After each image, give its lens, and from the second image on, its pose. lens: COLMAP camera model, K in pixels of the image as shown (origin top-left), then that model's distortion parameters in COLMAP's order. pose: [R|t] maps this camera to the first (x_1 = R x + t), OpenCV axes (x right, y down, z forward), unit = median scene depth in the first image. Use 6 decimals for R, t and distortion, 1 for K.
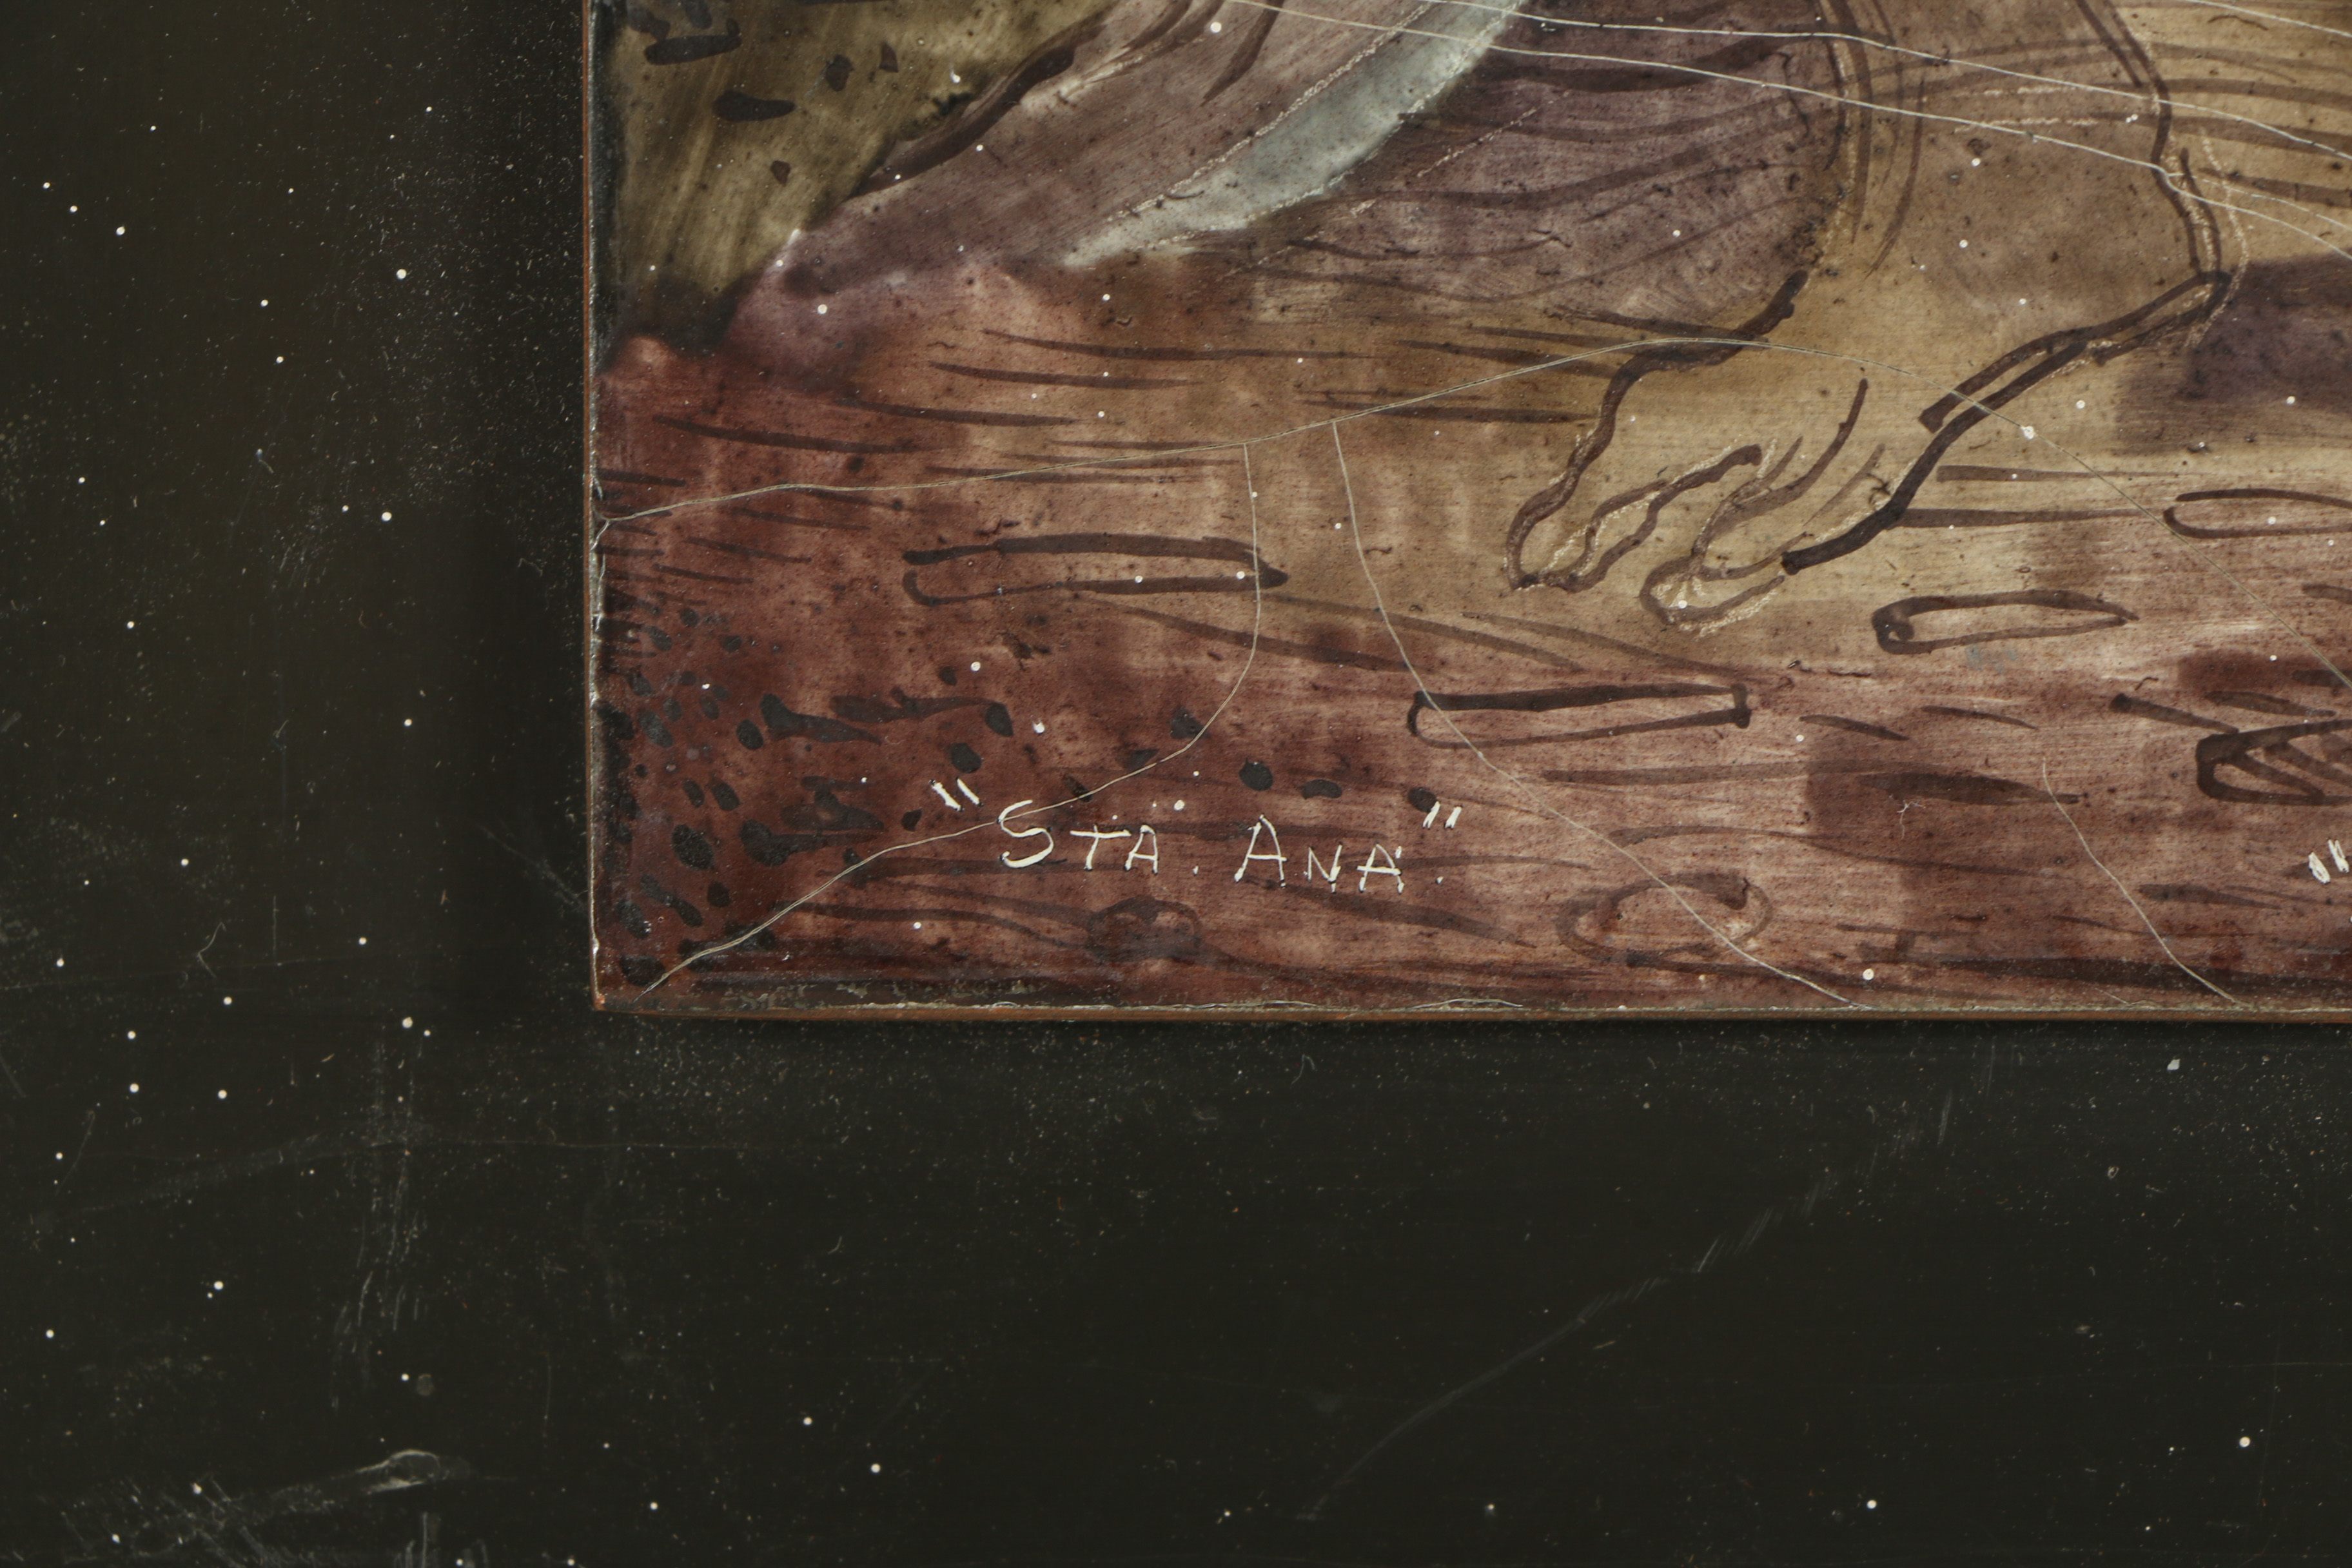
lens RADIAL K [[14262.1, 0, 1169.1], [0, 14262.1, 785.5], [0, 0, 1]] dist [0.676223, 0.000000]
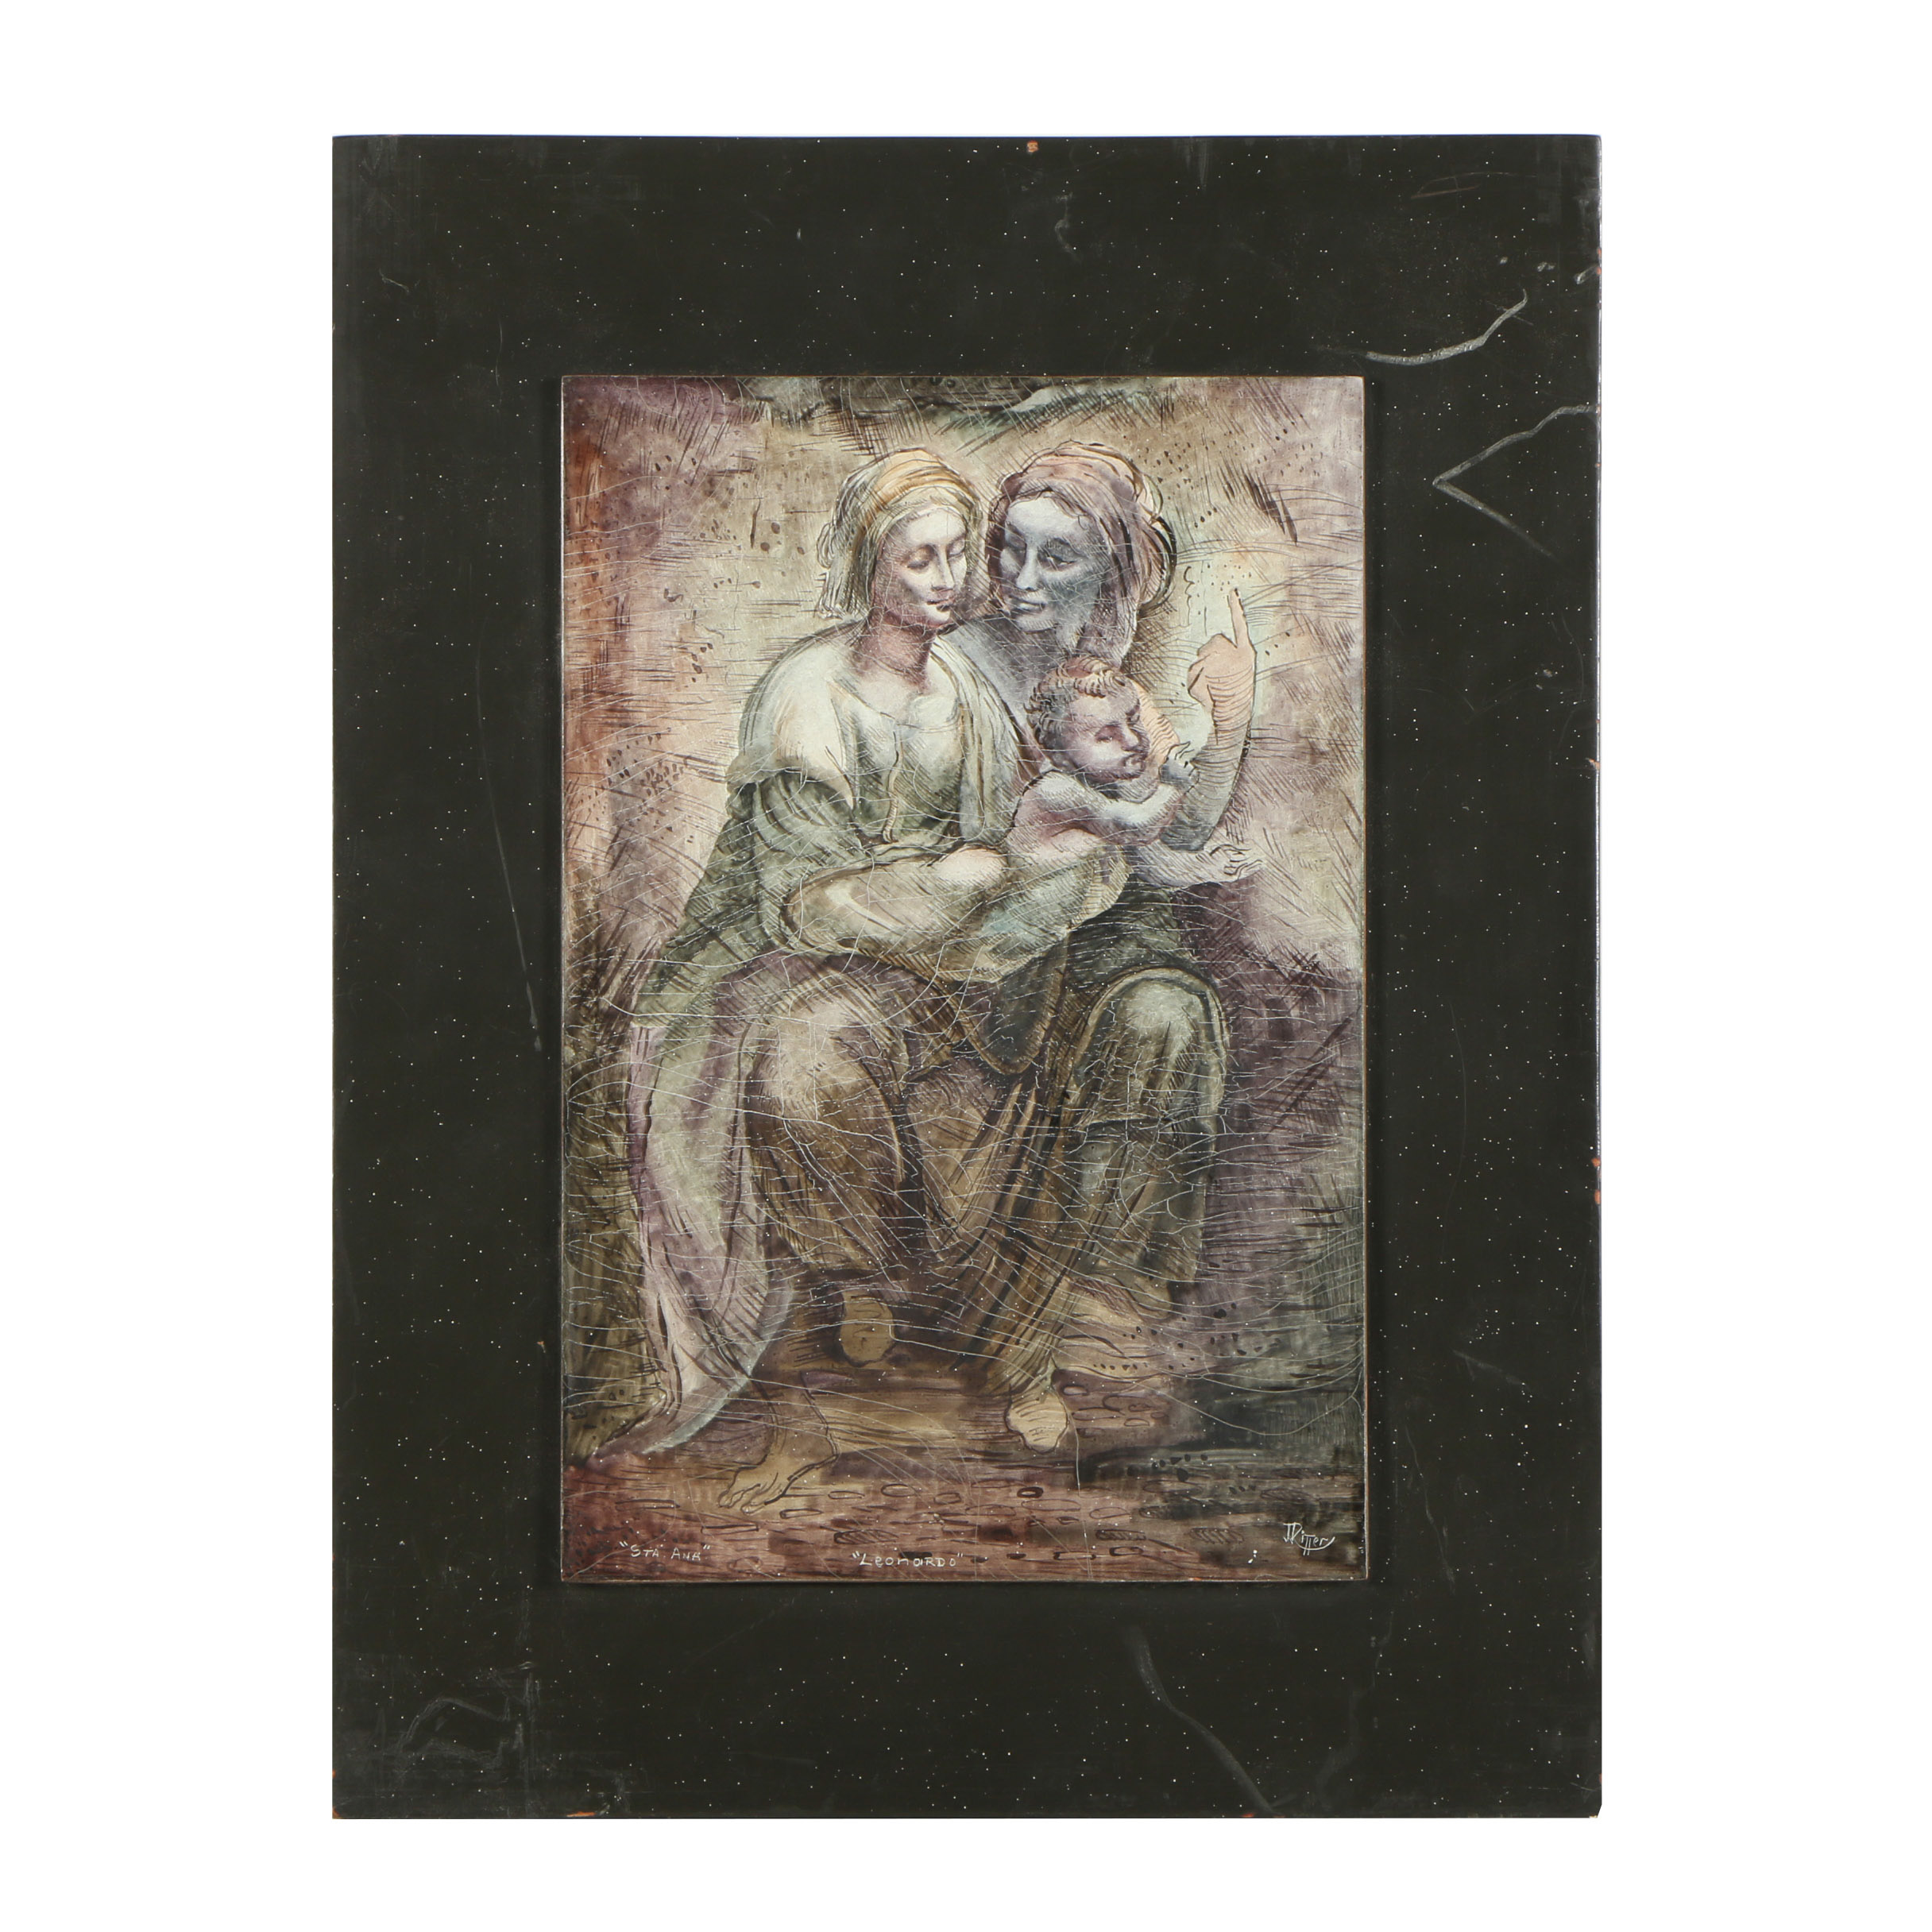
lens RADIAL K [[8262.2, 0, 968.3], [0, 8262.2, 970.4], [0, 0, 1]] dist [0.638543, 0.000000]
pose [[0.999809, 0.000219, 0.019522, 0.060451], [0.001484, 0.996190, -0.087192, 0.063729], [-0.019466, 0.087204, 0.996000, -2.434913]]
